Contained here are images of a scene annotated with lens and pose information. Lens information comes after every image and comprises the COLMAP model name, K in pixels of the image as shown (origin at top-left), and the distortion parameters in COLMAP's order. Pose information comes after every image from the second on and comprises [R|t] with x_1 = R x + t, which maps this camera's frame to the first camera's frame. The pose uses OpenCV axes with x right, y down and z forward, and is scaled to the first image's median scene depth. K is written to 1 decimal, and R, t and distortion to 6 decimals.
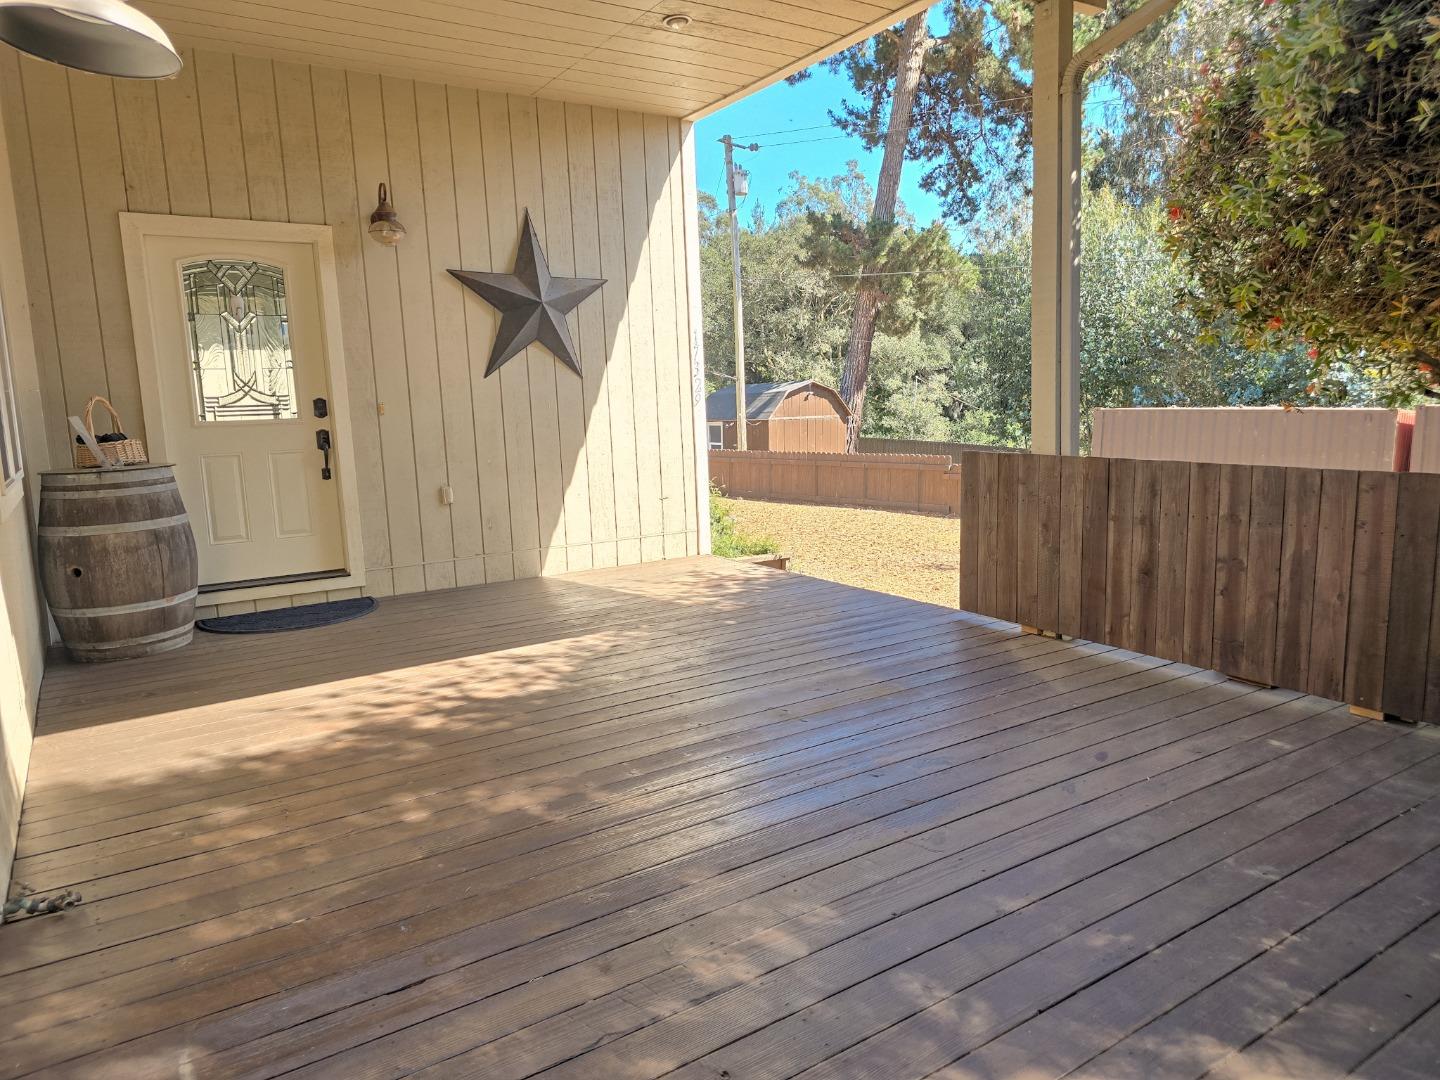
lens RADIAL K [[967.5, 0, 720.0], [0, 967.5, 540.0], [0, 0, 1]] dist [0.001465, -0.001844]
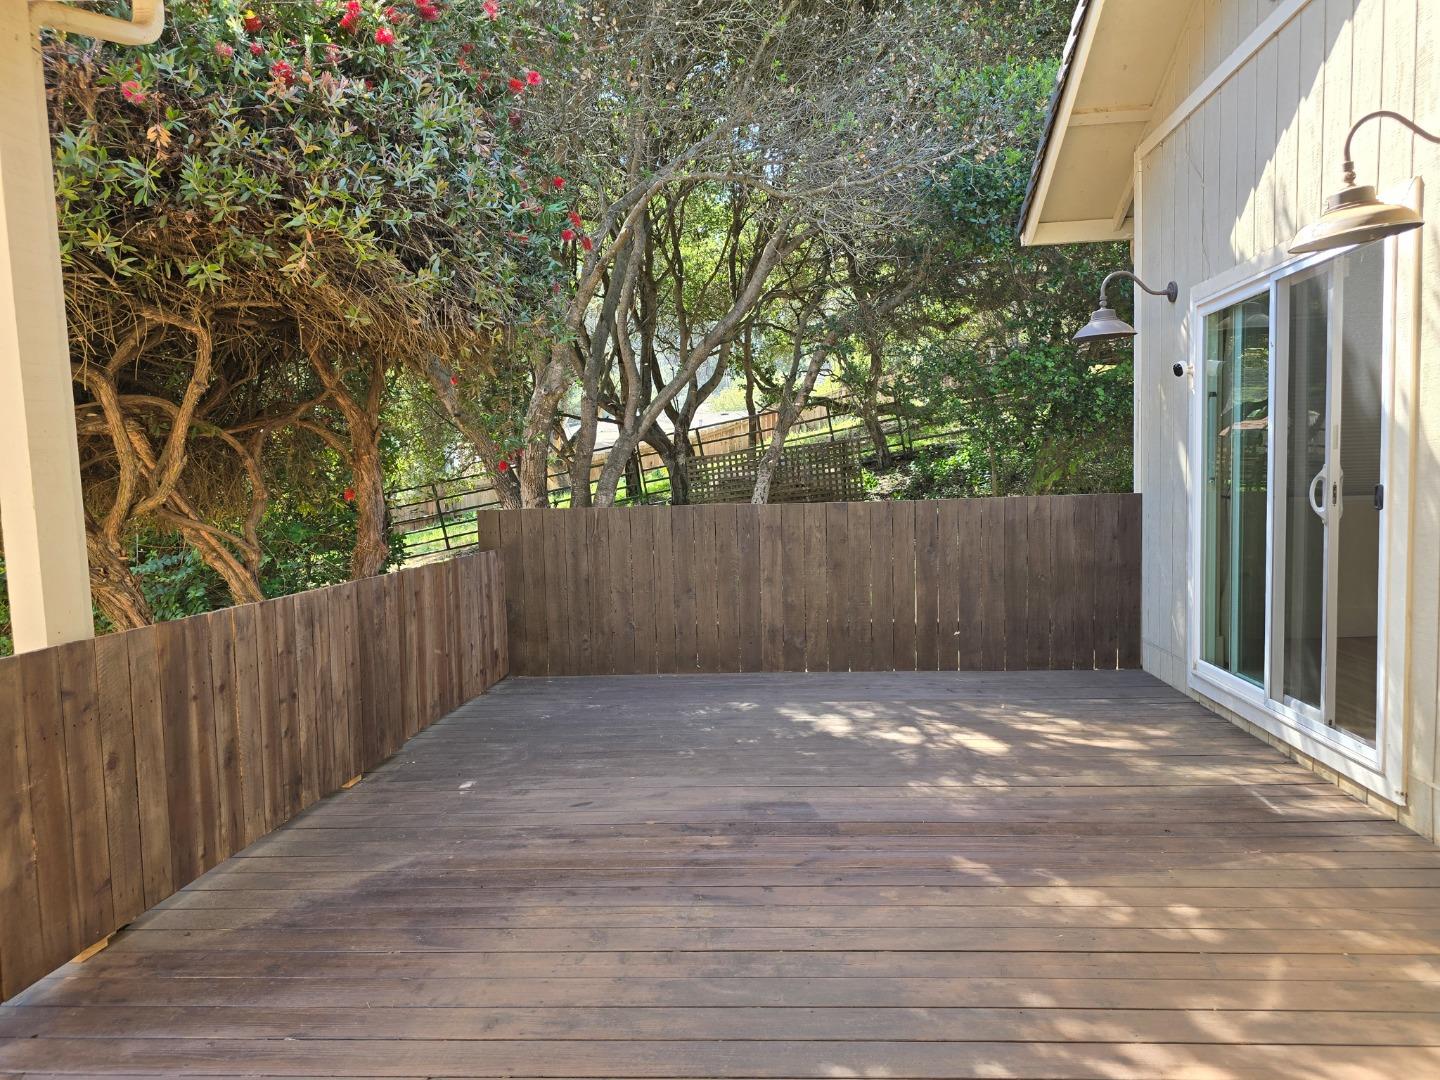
lens RADIAL K [[967.5, 0, 720.0], [0, 967.5, 540.0], [0, 0, 1]] dist [0.001465, -0.001844]
pose [[-0.797105, 0.013525, 0.603689, -0.538971], [0.140924, 0.976308, 0.164202, -0.309045], [-0.587165, 0.215961, -0.780127, 1.970249]]
